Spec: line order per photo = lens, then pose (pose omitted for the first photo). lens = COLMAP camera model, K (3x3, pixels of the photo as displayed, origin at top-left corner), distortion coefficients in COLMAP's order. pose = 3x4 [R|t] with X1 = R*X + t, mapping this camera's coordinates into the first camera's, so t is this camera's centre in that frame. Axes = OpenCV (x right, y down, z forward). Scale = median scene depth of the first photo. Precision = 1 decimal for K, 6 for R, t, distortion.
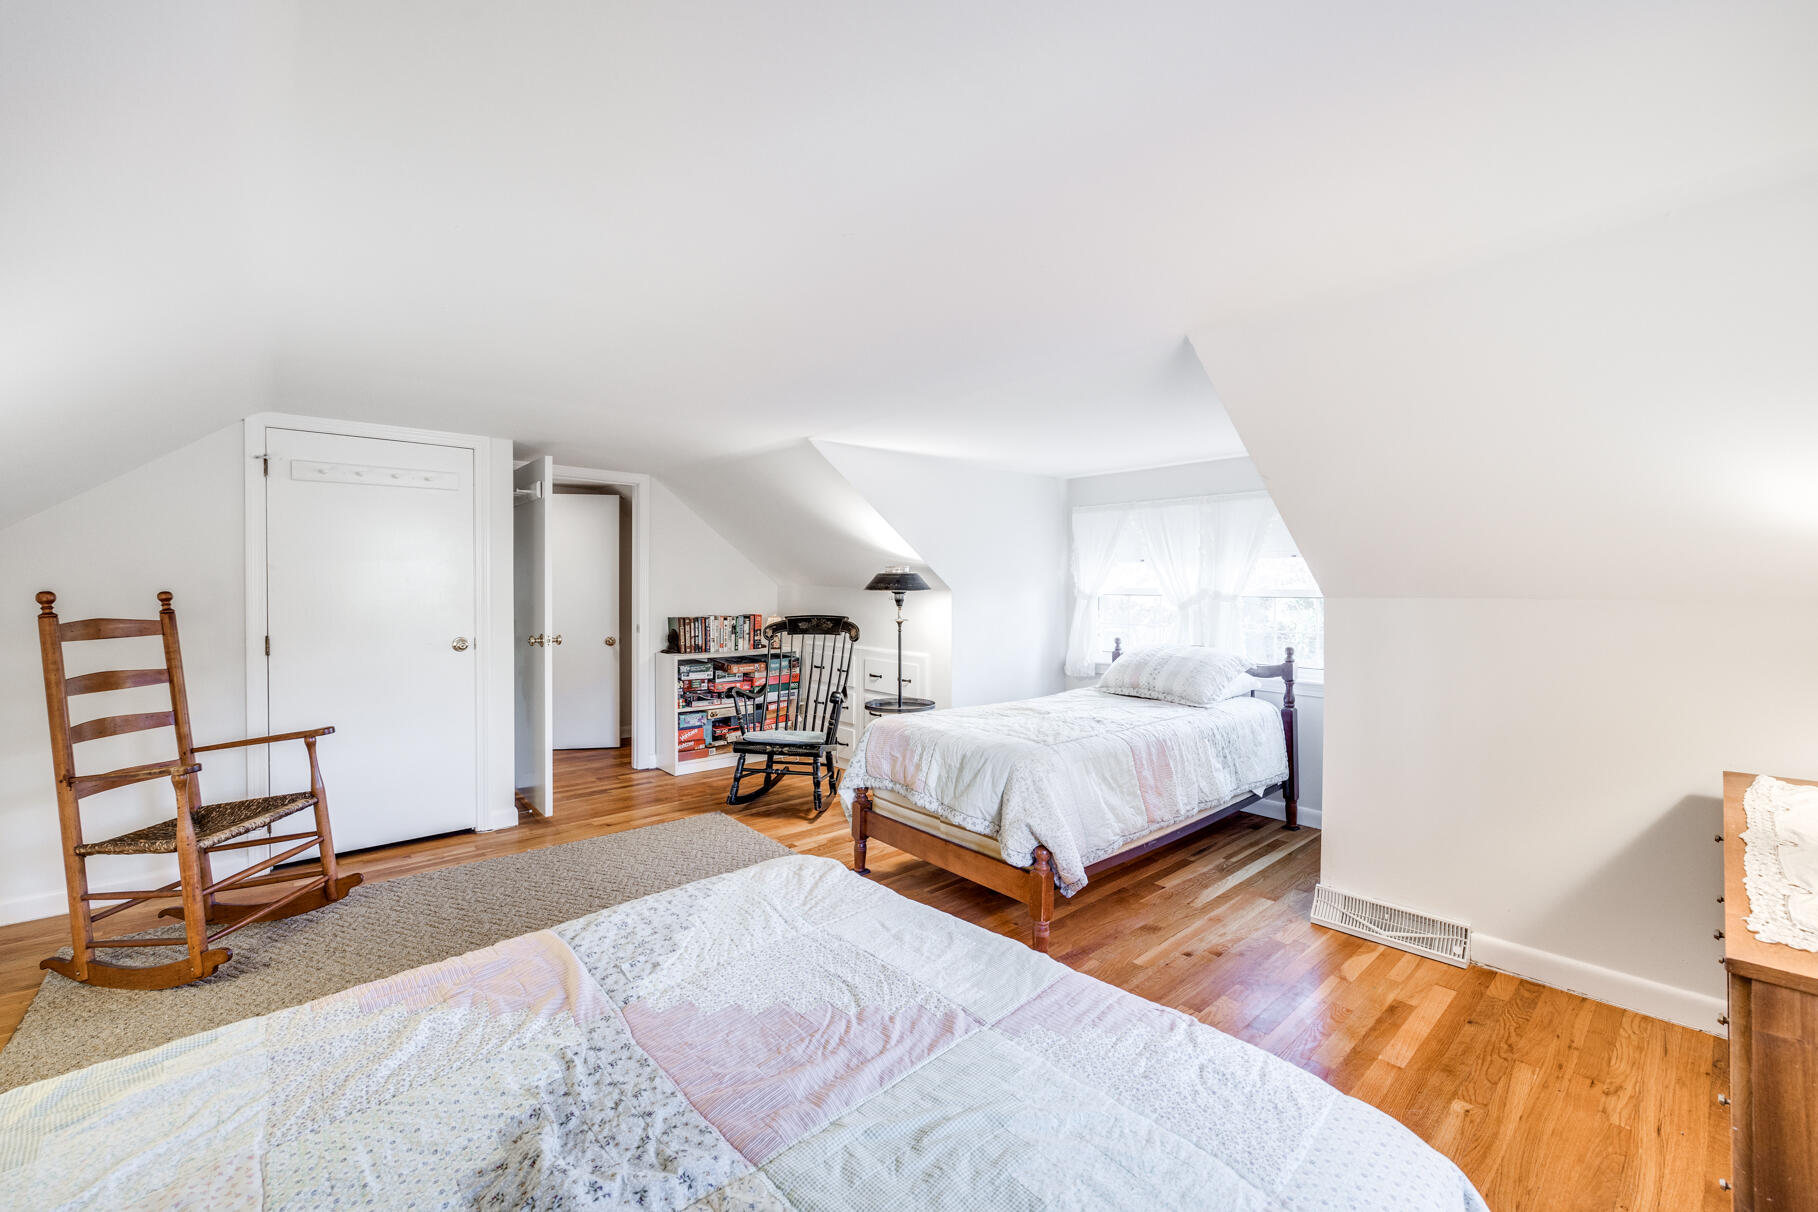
lens RADIAL K [[744.8, 0, 917.2], [0, 744.8, 594.1], [0, 0, 1]] dist [0.001634, -0.000135]
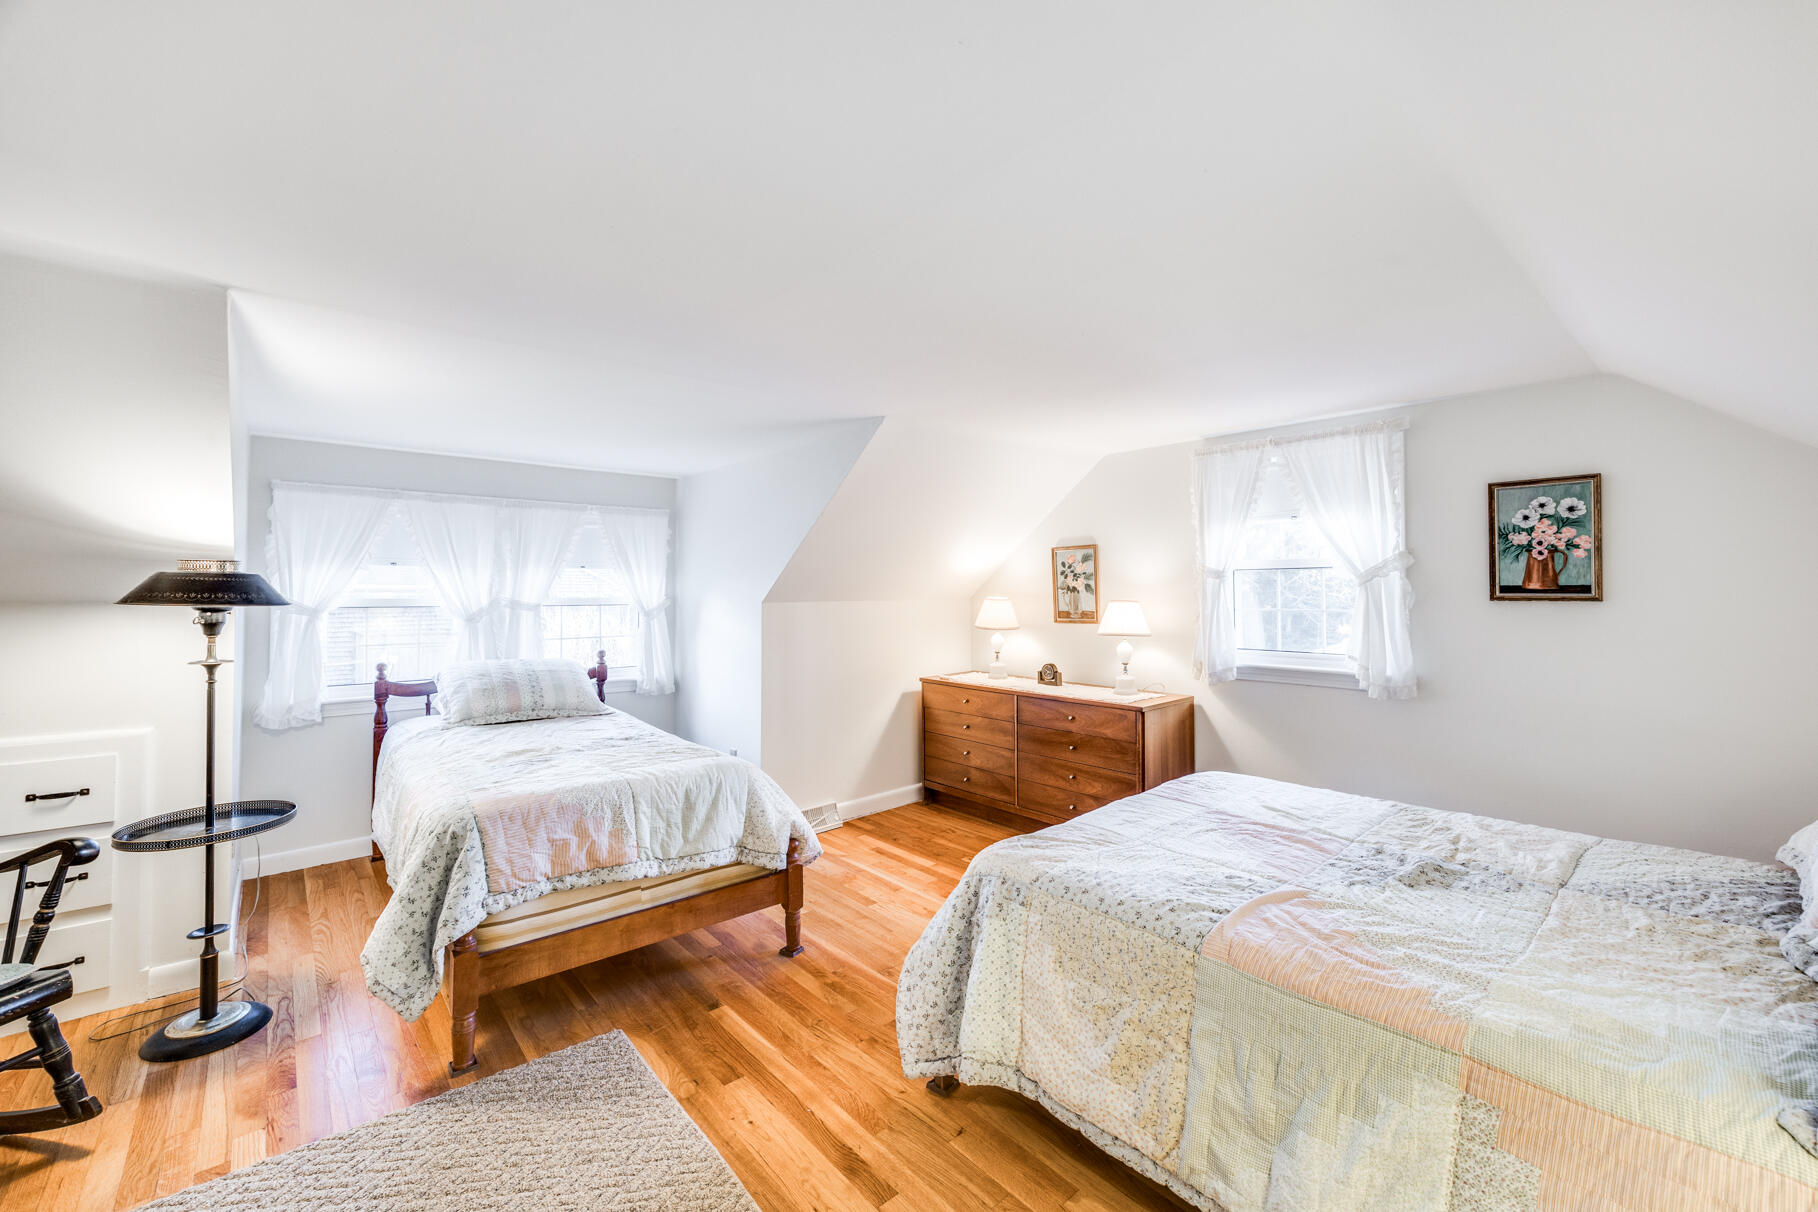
lens RADIAL K [[744.8, 0, 901.1], [0, 744.8, 576.2], [0, 0, 1]] dist [0.001634, -0.000135]
pose [[0.012123, 0.021487, 0.999696, -0.594169], [0.013376, 0.999676, -0.021649, -0.008234], [-0.999837, 0.013634, 0.011832, 0.544319]]
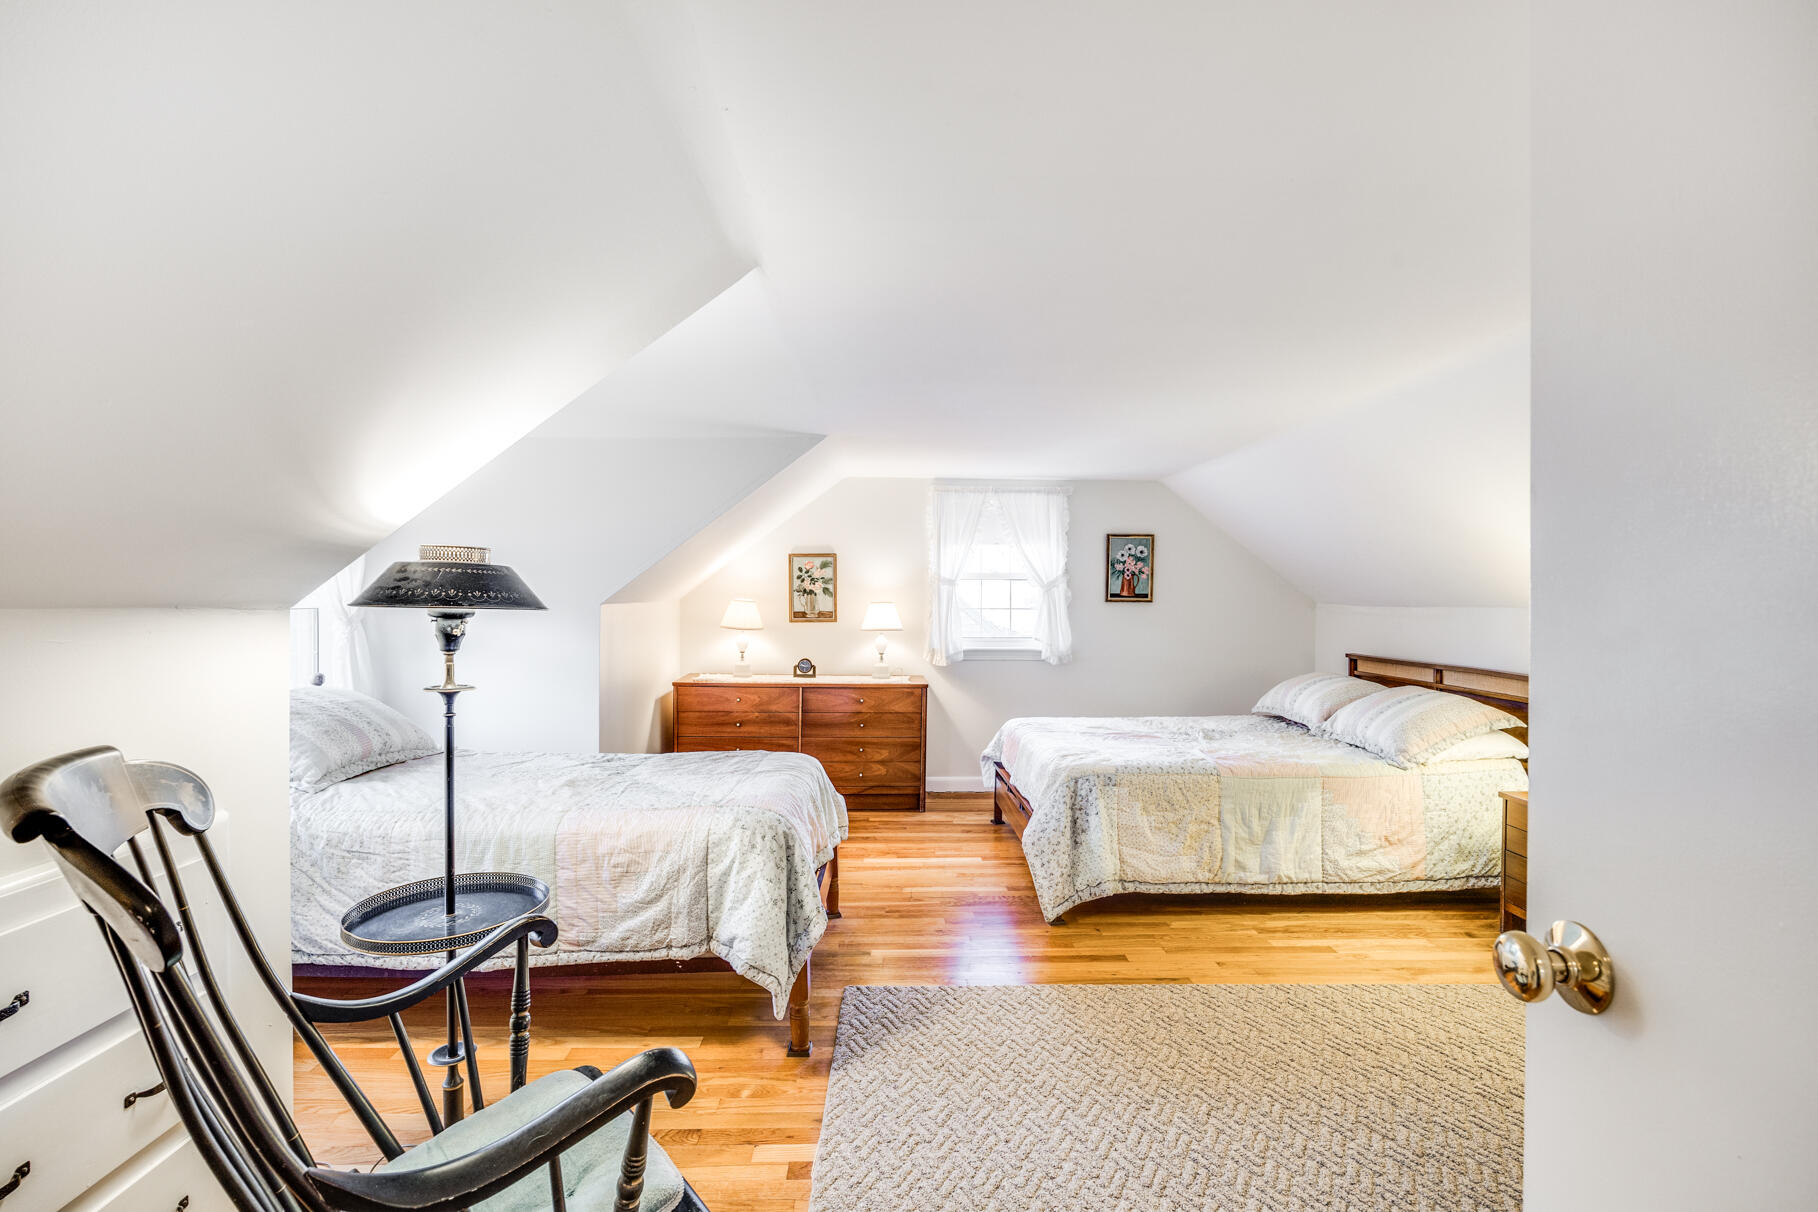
lens RADIAL K [[874.0, 0, 901.8], [0, 874.0, 602.6], [0, 0, 1]] dist [-0.009033, 0.003837]
pose [[-0.776427, -0.011348, 0.630105, -0.521540], [-0.000090, 0.999840, 0.017895, -0.017397], [-0.630208, 0.013837, -0.776303, 1.297291]]
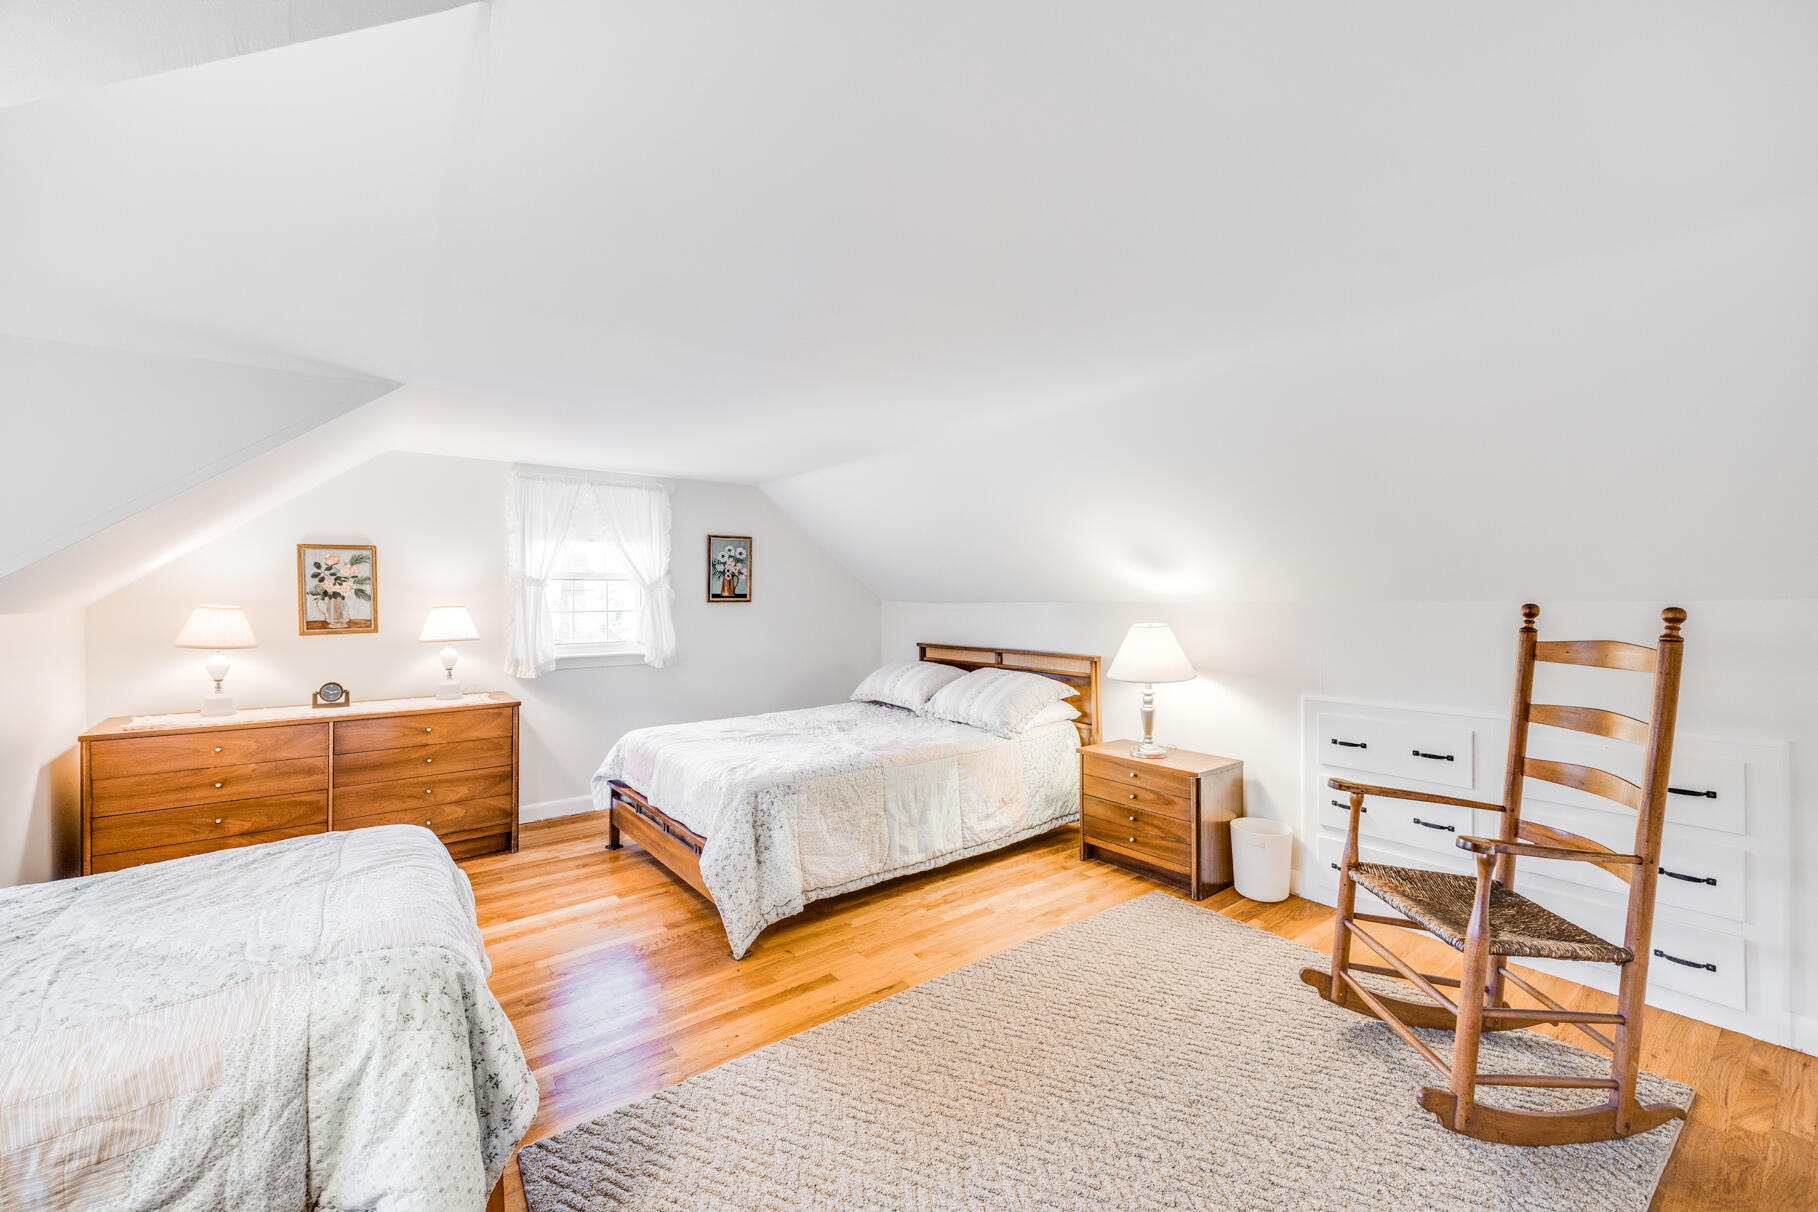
lens RADIAL K [[744.8, 0, 922.8], [0, 744.8, 600.9], [0, 0, 1]] dist [0.001634, -0.000135]
pose [[-0.999206, 0.002283, 0.039774, -0.287781], [0.002967, 0.999849, 0.017147, -0.015369], [-0.039729, 0.017252, -0.999062, 1.191634]]
